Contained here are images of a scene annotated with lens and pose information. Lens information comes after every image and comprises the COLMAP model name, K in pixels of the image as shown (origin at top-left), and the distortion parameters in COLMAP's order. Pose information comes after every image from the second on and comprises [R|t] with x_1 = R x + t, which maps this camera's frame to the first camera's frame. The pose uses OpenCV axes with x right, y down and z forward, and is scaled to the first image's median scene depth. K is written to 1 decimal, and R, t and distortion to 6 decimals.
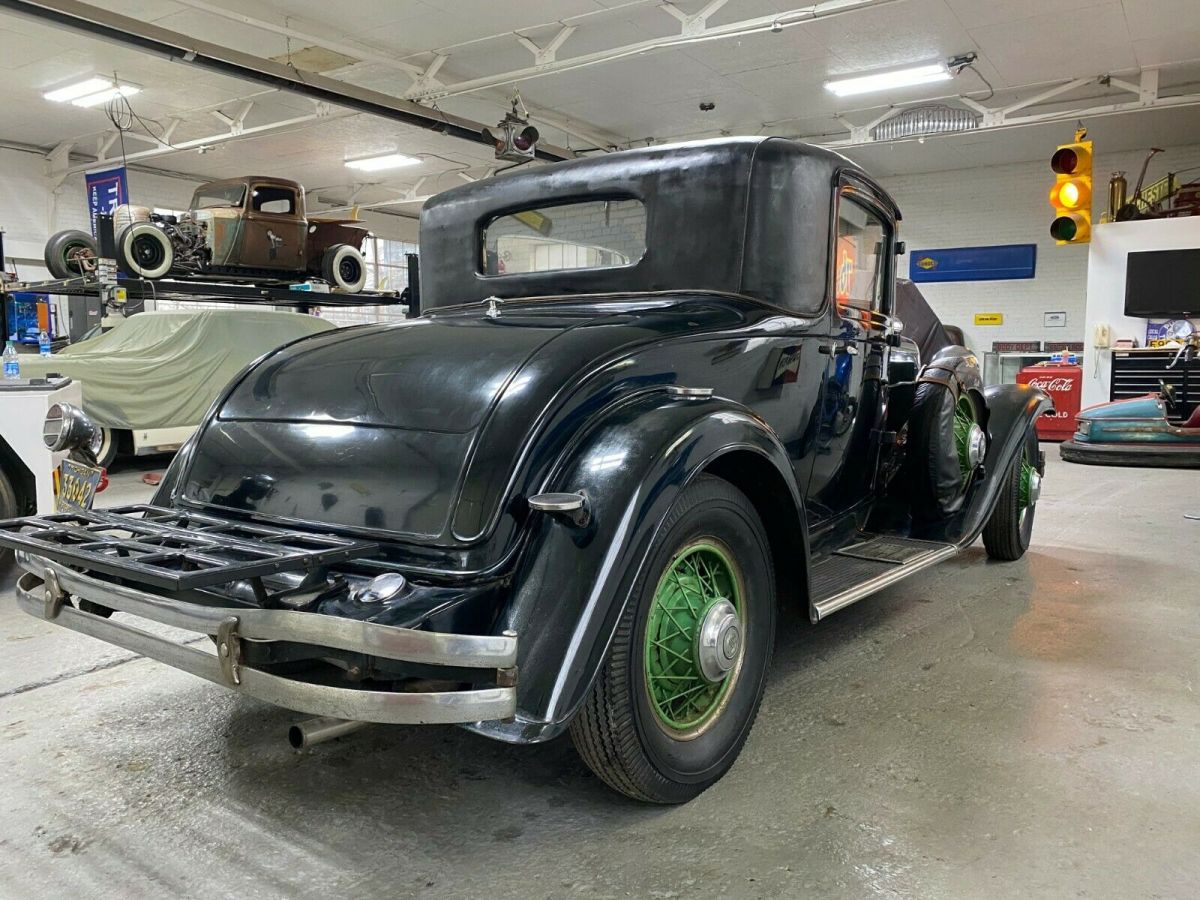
lens RADIAL K [[937.3, 0, 593.7], [0, 937.3, 433.4], [0, 0, 1]] dist [0.004846, -0.004977]
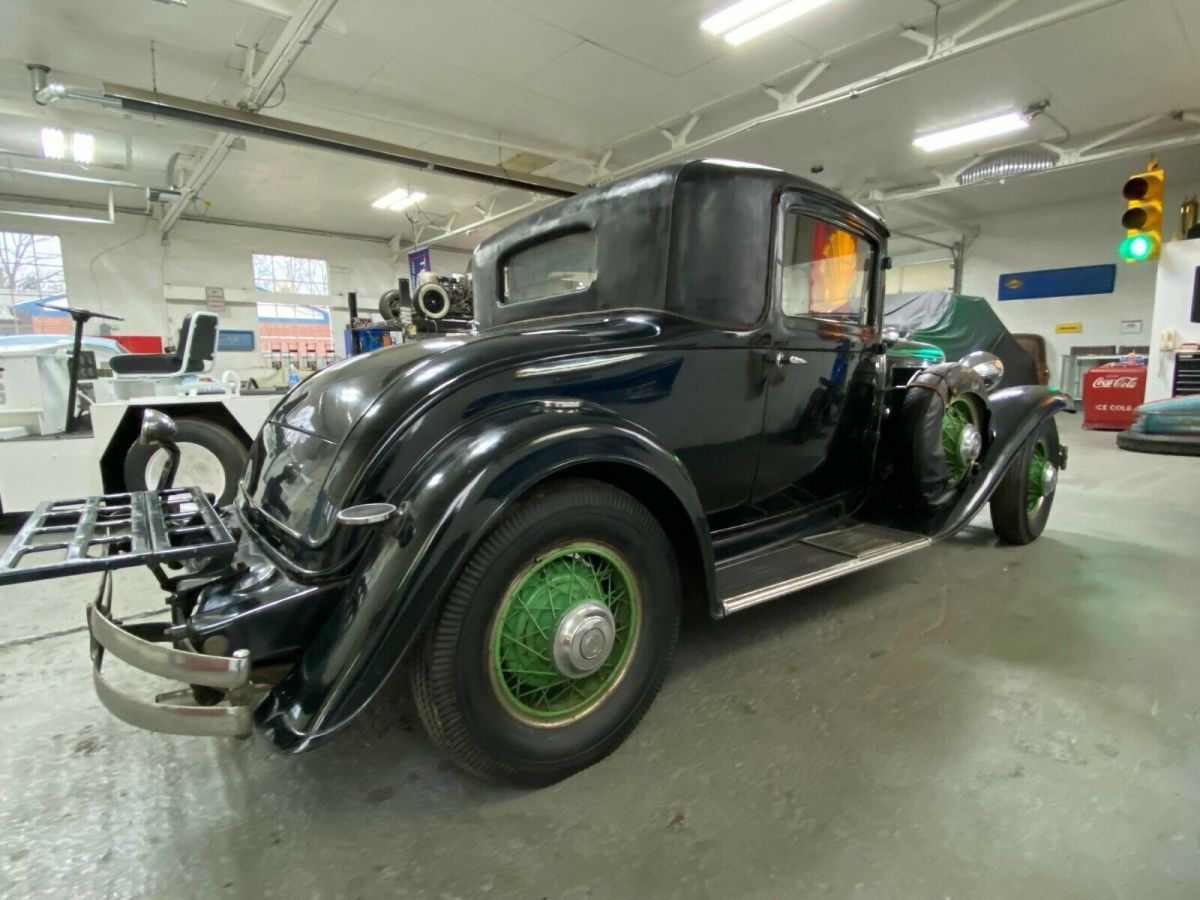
lens RADIAL K [[617.0, 0, 600.0], [0, 617.0, 450.0], [0, 0, 1]] dist [0.022576, -0.026330]
pose [[0.963779, 0.021037, -0.265870, 0.084728], [-0.006293, 0.998400, 0.056187, -0.008346], [0.266627, -0.052479, 0.962370, 0.087848]]
